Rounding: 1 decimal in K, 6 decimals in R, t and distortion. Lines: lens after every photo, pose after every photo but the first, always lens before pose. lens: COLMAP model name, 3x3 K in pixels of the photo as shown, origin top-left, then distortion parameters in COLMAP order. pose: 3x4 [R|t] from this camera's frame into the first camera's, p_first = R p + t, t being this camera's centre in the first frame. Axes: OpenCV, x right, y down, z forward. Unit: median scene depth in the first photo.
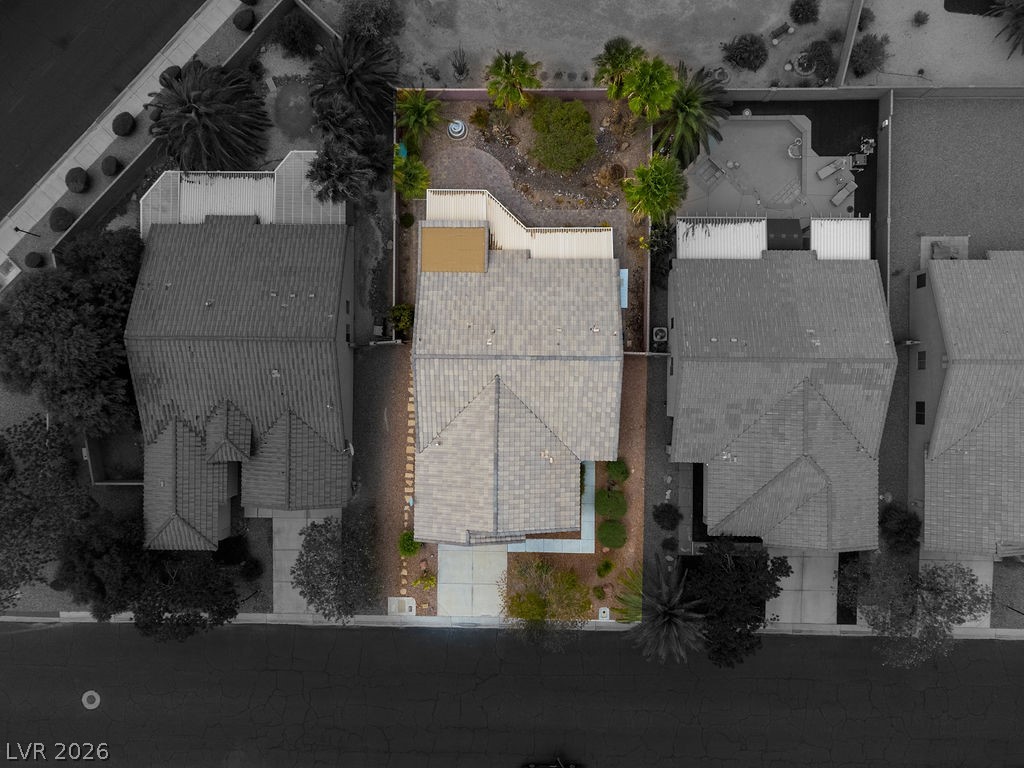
lens RADIAL K [[778.3, 0, 512.0], [0, 778.3, 384.0], [0, 0, 1]] dist [0.027793, 0.000160]
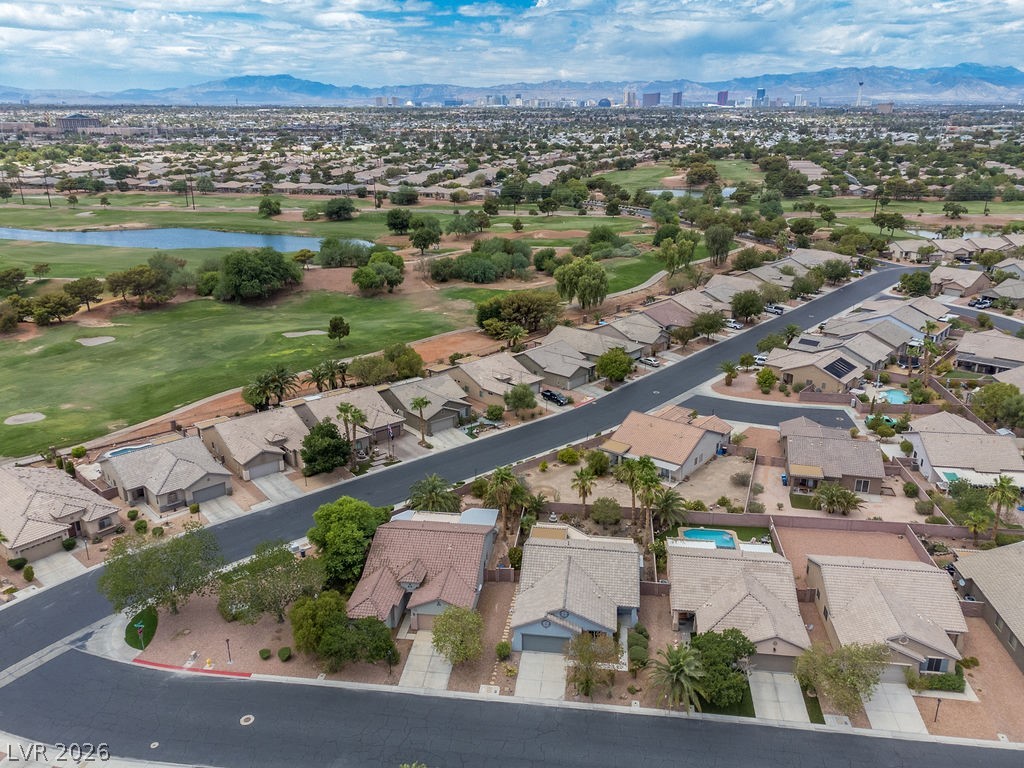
lens RADIAL K [[755.6, 0, 528.4], [0, 755.6, 382.3], [0, 0, 1]] dist [-0.009030, 0.052631]
pose [[0.994451, 0.055662, -0.089265, 0.017923], [-0.102767, 0.332676, -0.937425, 1.375606], [-0.022483, 0.941397, 0.336550, 0.027635]]
